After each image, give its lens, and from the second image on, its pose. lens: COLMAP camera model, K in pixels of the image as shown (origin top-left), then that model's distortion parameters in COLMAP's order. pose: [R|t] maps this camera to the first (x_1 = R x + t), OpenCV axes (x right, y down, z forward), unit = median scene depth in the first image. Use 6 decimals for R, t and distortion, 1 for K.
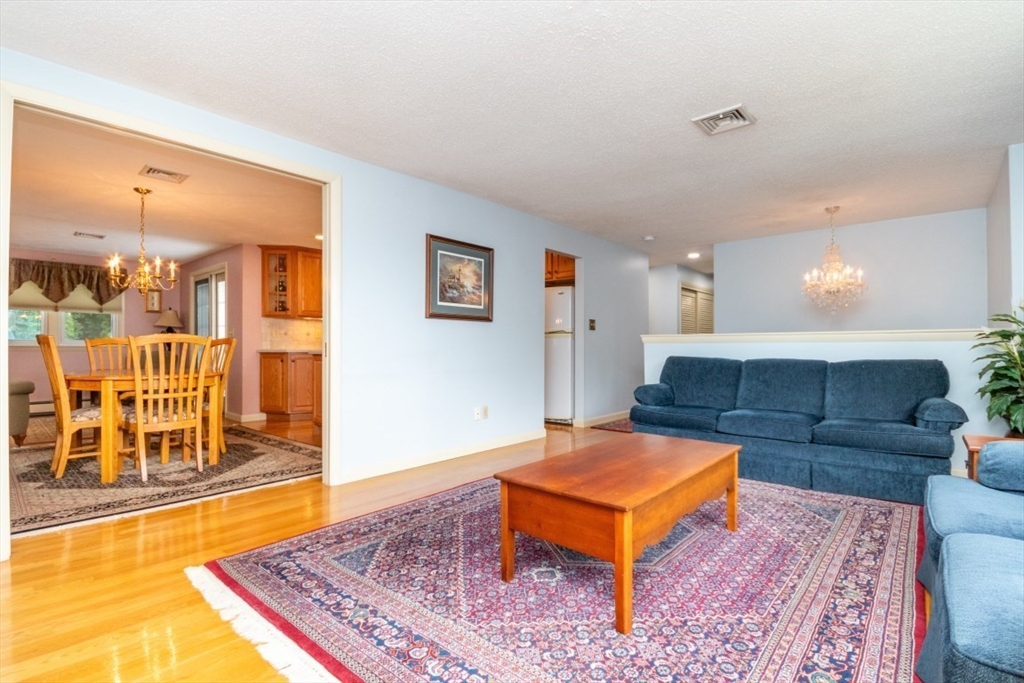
lens RADIAL K [[479.9, 0, 516.0], [0, 479.9, 350.0], [0, 0, 1]] dist [-0.001336, 0.000145]
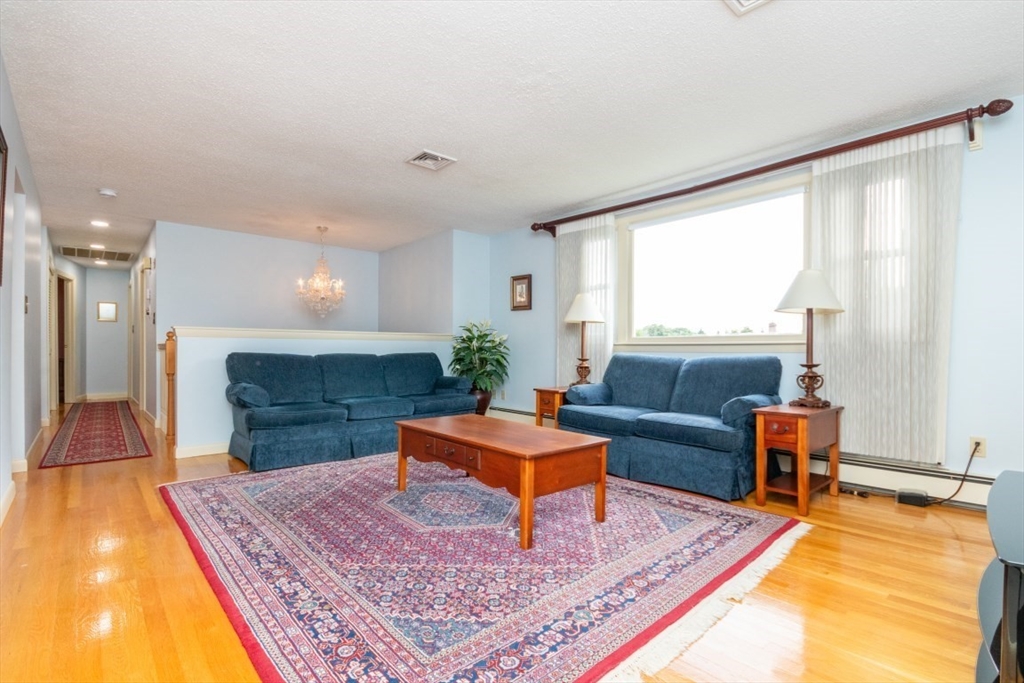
lens RADIAL K [[479.9, 0, 516.0], [0, 479.9, 350.0], [0, 0, 1]] dist [-0.001336, 0.000145]
pose [[0.123167, 0.001229, 0.992385, -1.040181], [-0.001005, 0.999999, -0.001113, 0.020508], [-0.992385, -0.000861, 0.123169, 0.821742]]
